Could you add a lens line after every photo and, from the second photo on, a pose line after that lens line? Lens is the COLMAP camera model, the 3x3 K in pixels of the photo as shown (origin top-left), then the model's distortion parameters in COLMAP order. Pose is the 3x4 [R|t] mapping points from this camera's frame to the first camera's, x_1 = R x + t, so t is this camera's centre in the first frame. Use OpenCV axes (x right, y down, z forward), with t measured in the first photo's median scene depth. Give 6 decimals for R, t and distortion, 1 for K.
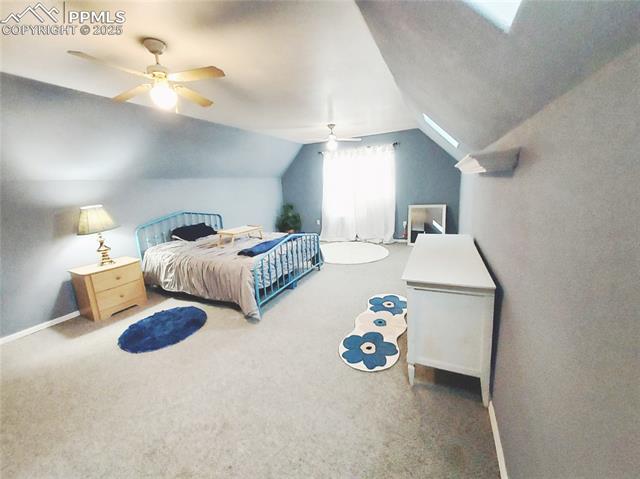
lens RADIAL K [[255.5, 0, 321.3], [0, 255.5, 237.5], [0, 0, 1]] dist [-0.000176, -0.000156]
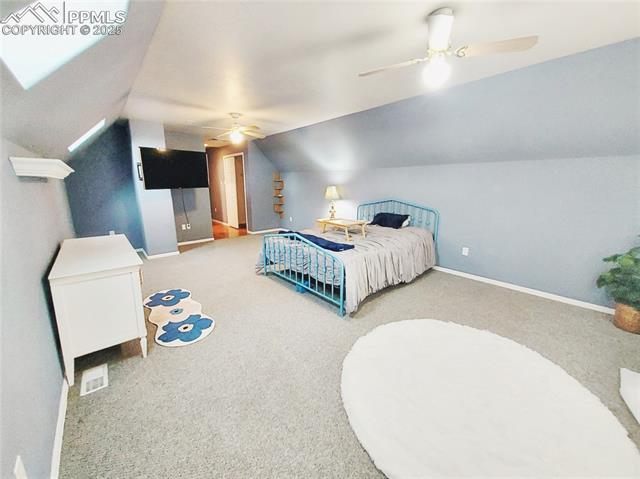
lens RADIAL K [[255.5, 0, 321.6], [0, 255.5, 237.8], [0, 0, 1]] dist [-0.000176, -0.000156]
pose [[-0.404697, 0.249879, -0.879648, 0.718111], [-0.167721, 0.925341, 0.340021, -0.356420], [0.898938, 0.285141, -0.332573, 1.533094]]
